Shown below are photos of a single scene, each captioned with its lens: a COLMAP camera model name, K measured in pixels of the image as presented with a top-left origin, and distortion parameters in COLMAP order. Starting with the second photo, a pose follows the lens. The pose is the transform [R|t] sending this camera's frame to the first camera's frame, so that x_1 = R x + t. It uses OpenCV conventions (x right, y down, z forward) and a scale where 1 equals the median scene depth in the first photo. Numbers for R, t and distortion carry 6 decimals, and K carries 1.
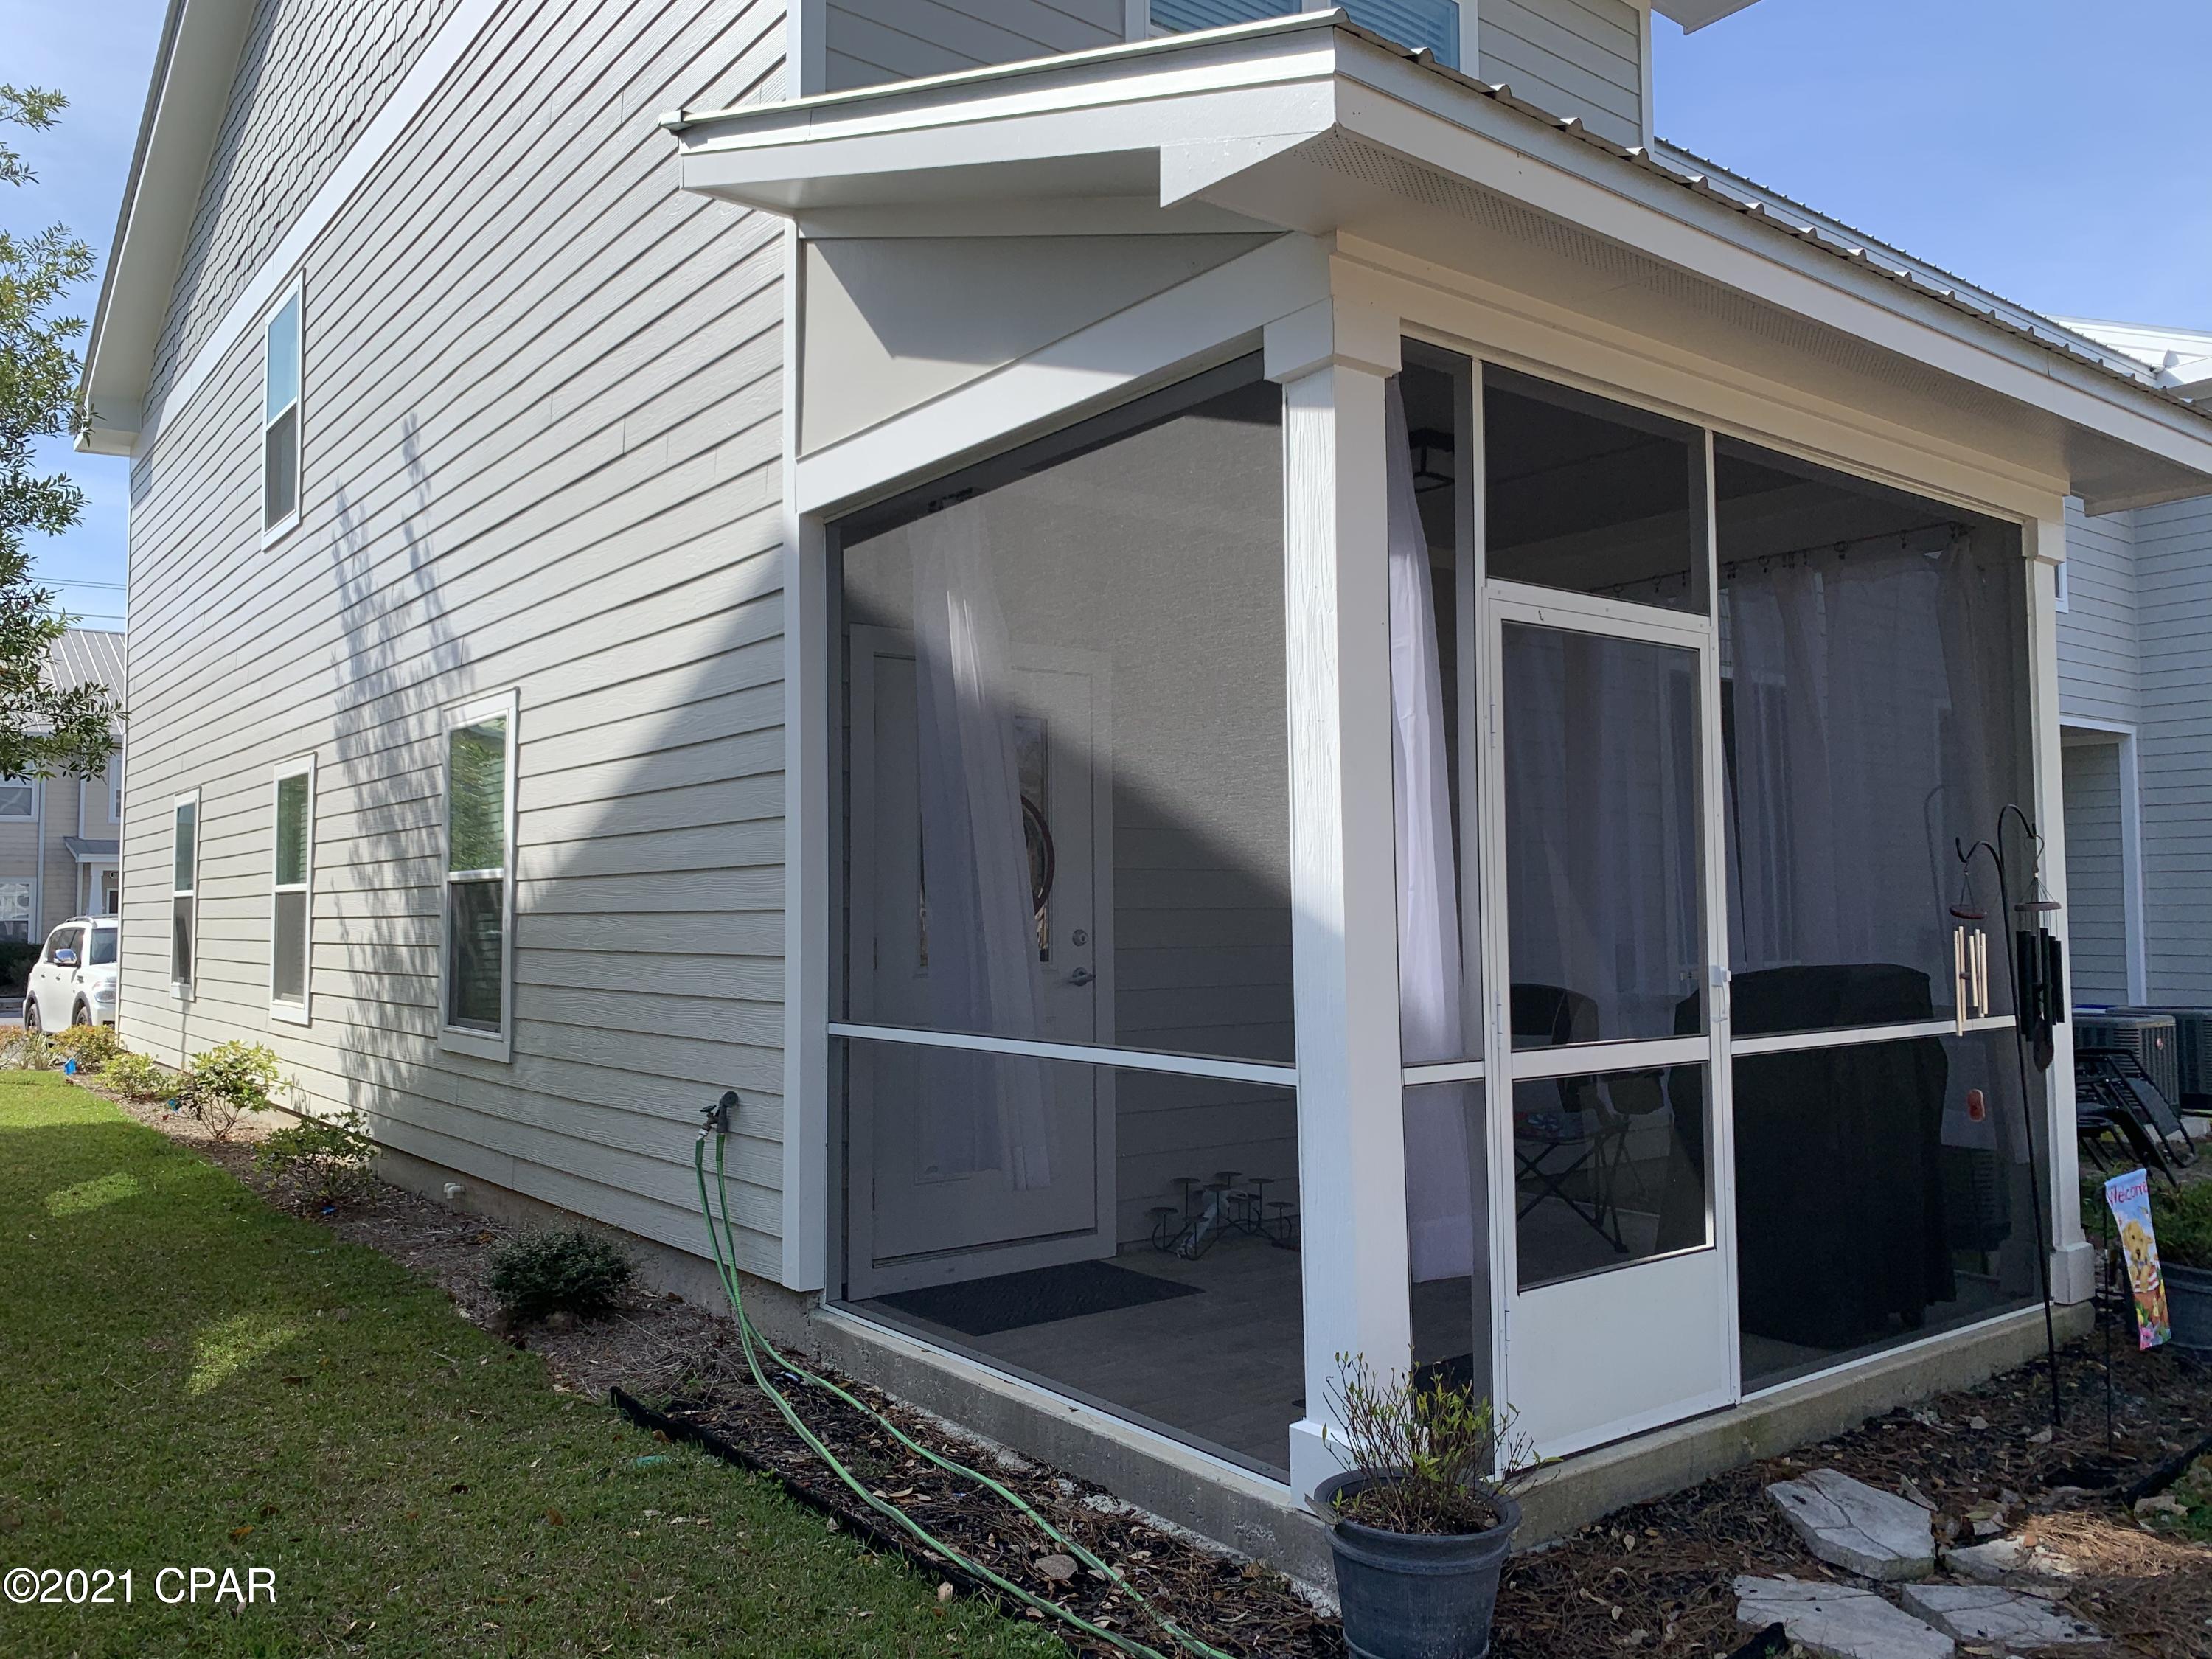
lens RADIAL K [[1677.2, 0, 1108.1], [0, 1677.2, 814.4], [0, 0, 1]] dist [0.039665, -0.060480]
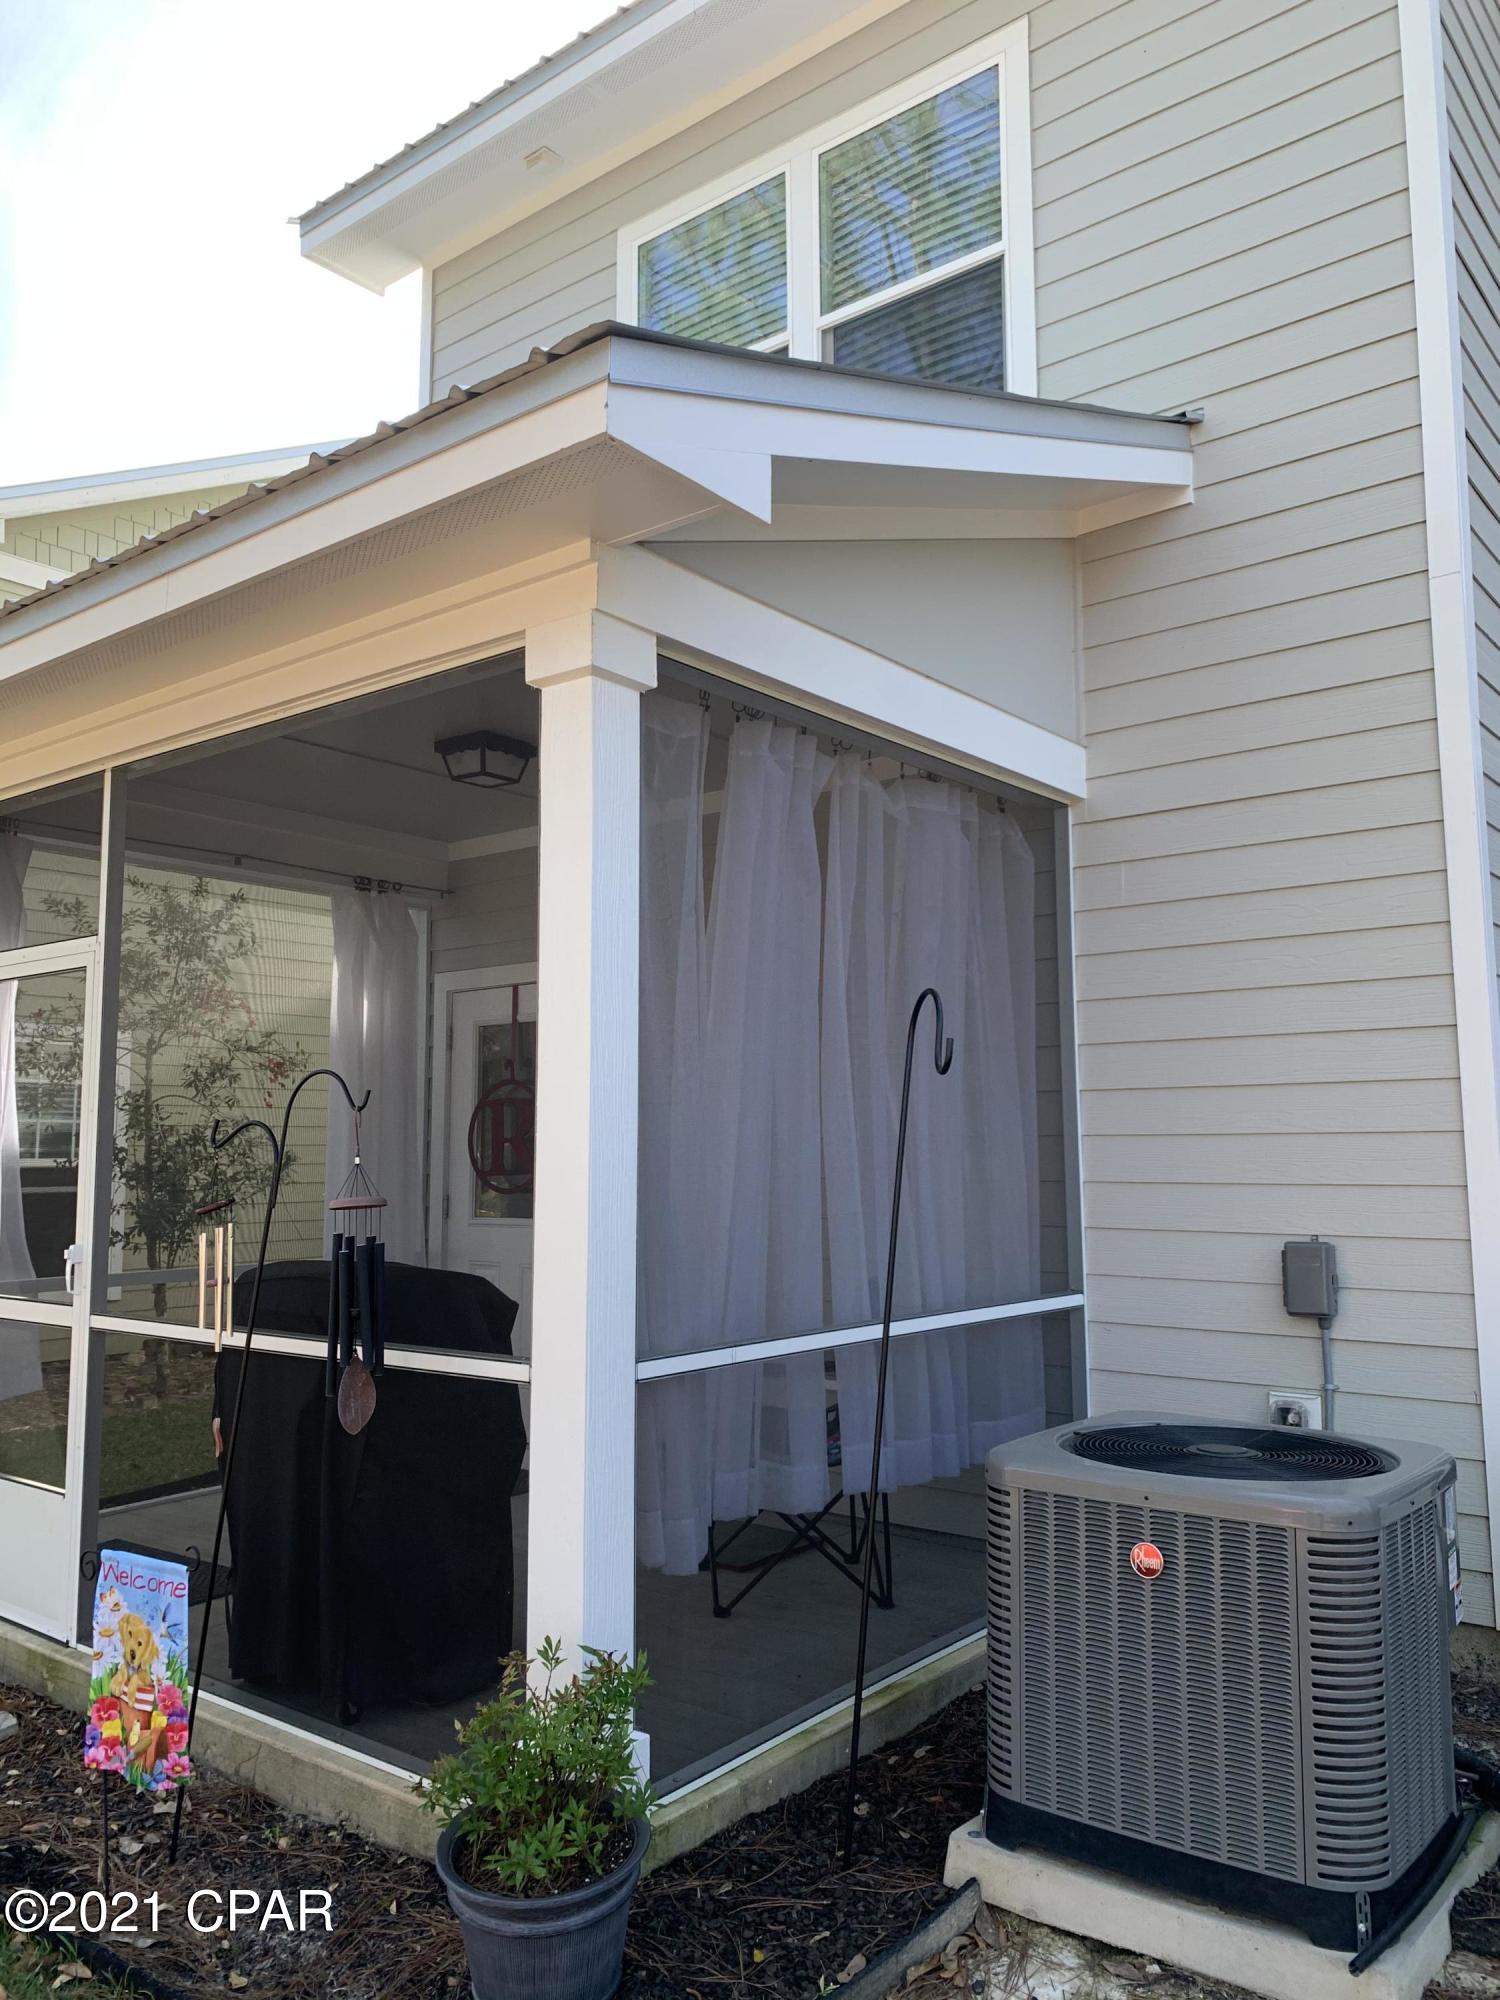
lens RADIAL K [[1516.4, 0, 750.0], [0, 1516.4, 994.6], [0, 0, 1]] dist [0.039665, -0.060480]
pose [[0.235904, -0.098208, -0.966801, 1.142888], [0.057797, 0.994537, -0.086922, 0.029566], [0.970056, -0.035373, 0.240292, 0.928972]]
